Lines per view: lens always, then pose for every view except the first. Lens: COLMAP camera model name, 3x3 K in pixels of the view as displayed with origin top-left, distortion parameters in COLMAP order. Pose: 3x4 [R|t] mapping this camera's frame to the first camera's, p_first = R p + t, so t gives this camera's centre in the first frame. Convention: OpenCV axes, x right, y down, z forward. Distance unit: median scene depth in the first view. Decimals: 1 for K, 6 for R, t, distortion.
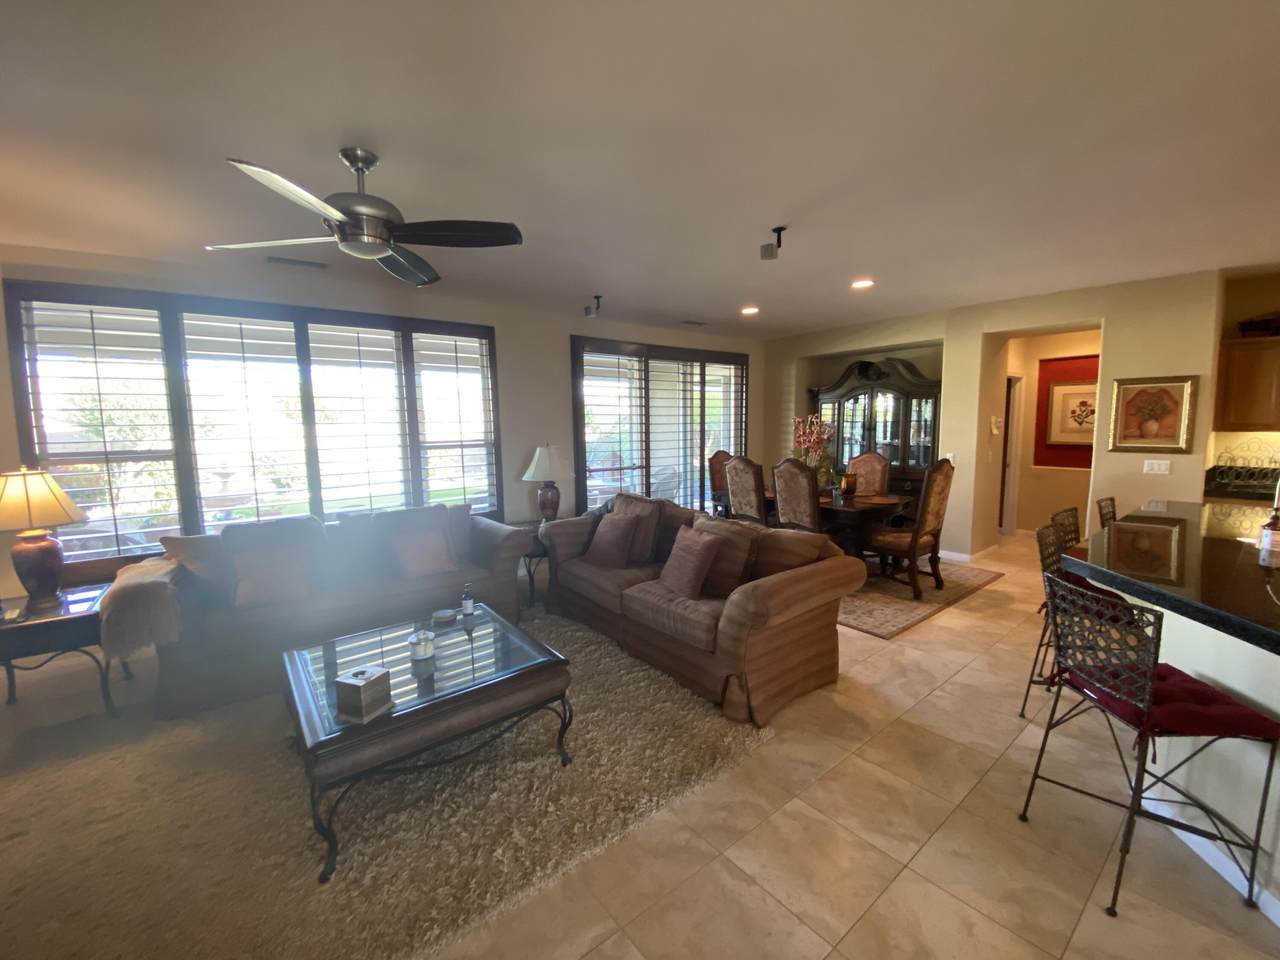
lens RADIAL K [[517.8, 0, 640.0], [0, 517.8, 480.0], [0, 0, 1]] dist [-0.000197, -0.000018]
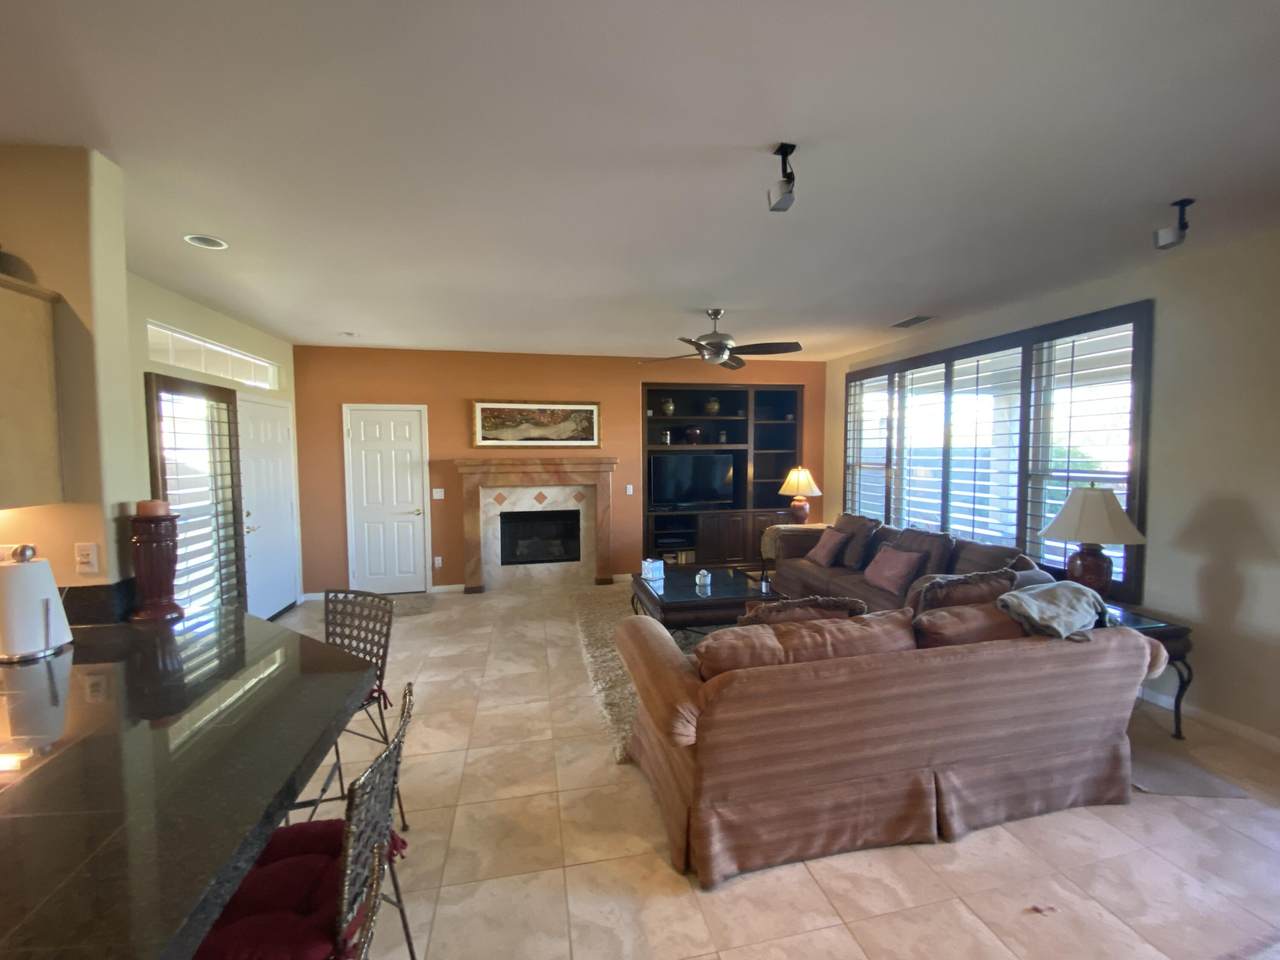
lens RADIAL K [[517.8, 0, 634.8], [0, 517.8, 472.7], [0, 0, 1]] dist [0.078507, -0.000018]
pose [[-0.441320, 0.067996, -0.894770, 0.743772], [-0.081435, 0.989976, 0.115396, -0.136296], [0.893647, 0.123792, -0.431358, 0.905694]]
